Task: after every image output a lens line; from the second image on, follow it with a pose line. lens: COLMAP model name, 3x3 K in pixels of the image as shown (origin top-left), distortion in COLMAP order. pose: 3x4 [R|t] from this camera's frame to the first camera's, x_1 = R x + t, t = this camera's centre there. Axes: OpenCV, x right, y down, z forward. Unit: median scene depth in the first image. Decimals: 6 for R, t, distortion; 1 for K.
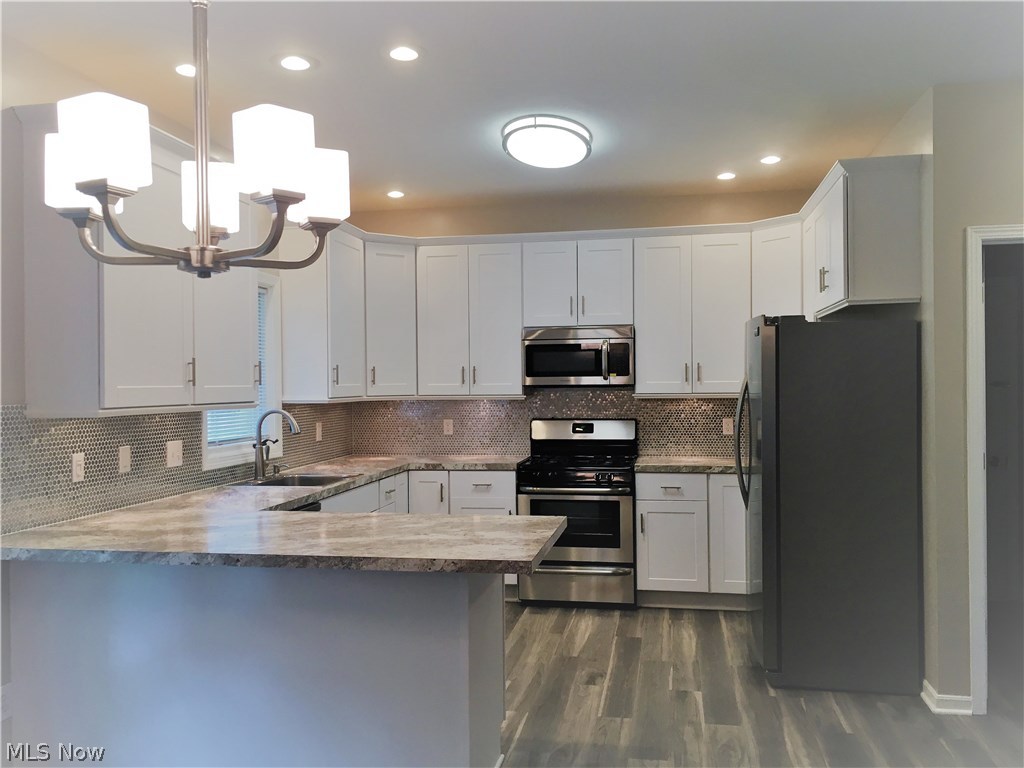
lens RADIAL K [[875.5, 0, 512.0], [0, 875.5, 384.0], [0, 0, 1]] dist [0.032492, -0.003576]
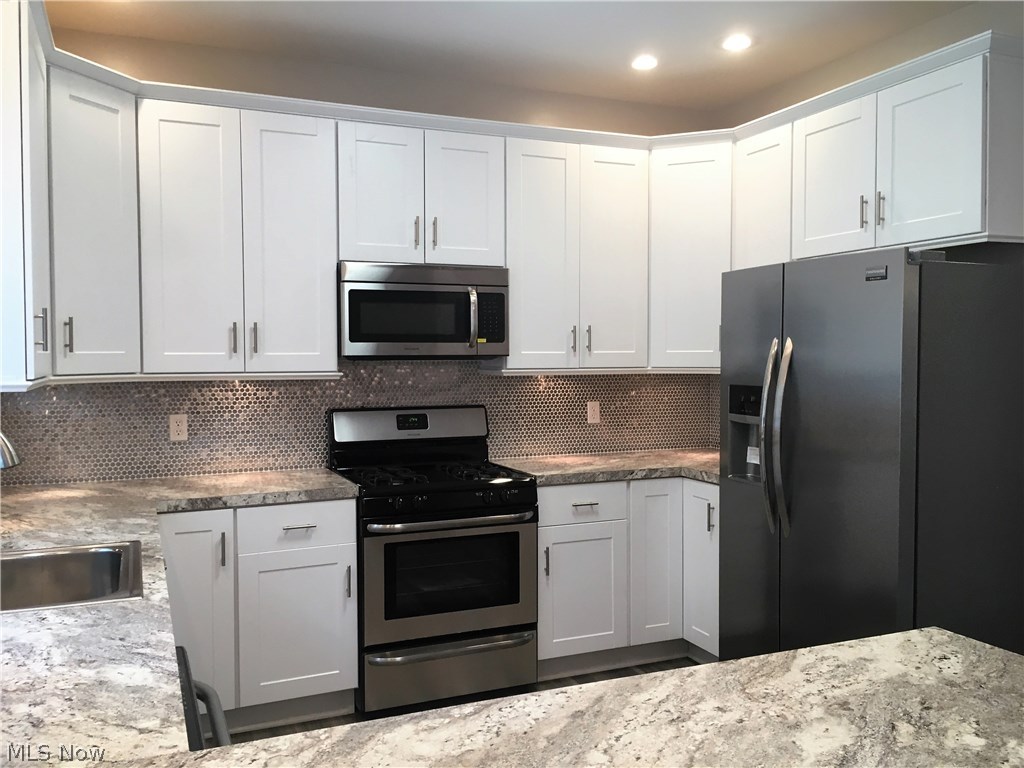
lens RADIAL K [[868.3, 0, 512.0], [0, 868.3, 384.0], [0, 0, 1]] dist [0.055564, -0.063435]
pose [[0.831869, -0.012527, 0.554831, -0.231941], [-0.001944, 0.999673, 0.025485, 0.005671], [-0.554969, -0.022279, 0.831573, 0.441182]]
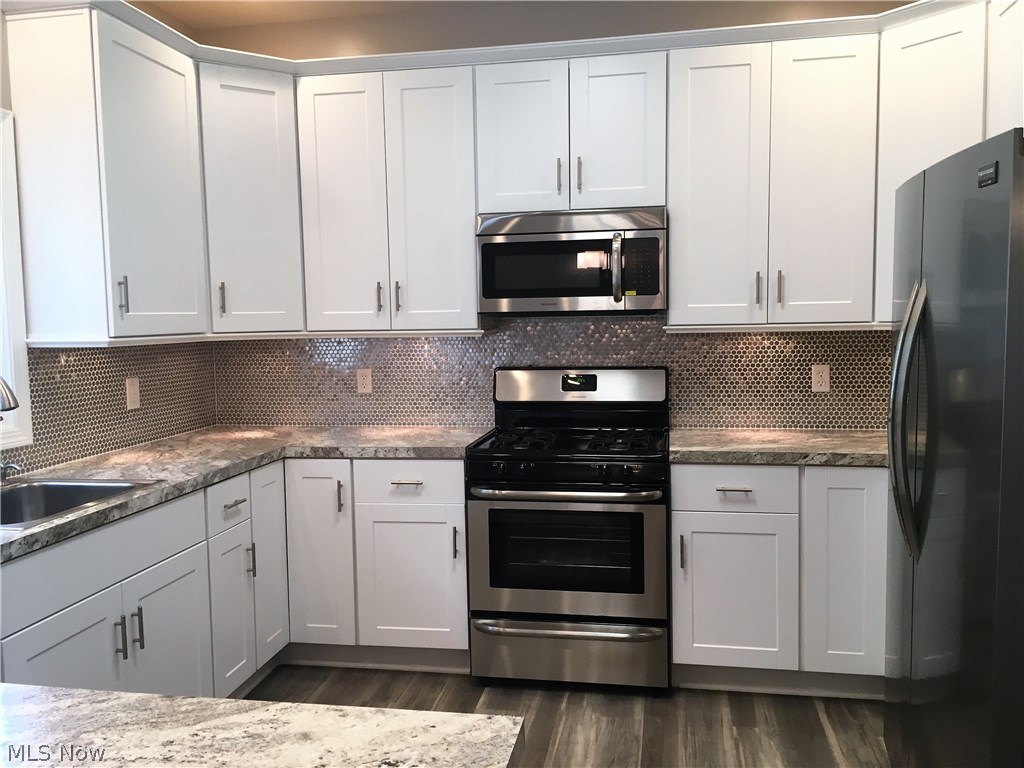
lens RADIAL K [[875.5, 0, 512.0], [0, 875.5, 384.0], [0, 0, 1]] dist [0.032492, -0.003576]
pose [[0.999969, -0.007813, 0.001137, 0.035343], [0.007704, 0.997076, 0.076021, 0.004971], [-0.001728, -0.076010, 0.997106, 0.416482]]
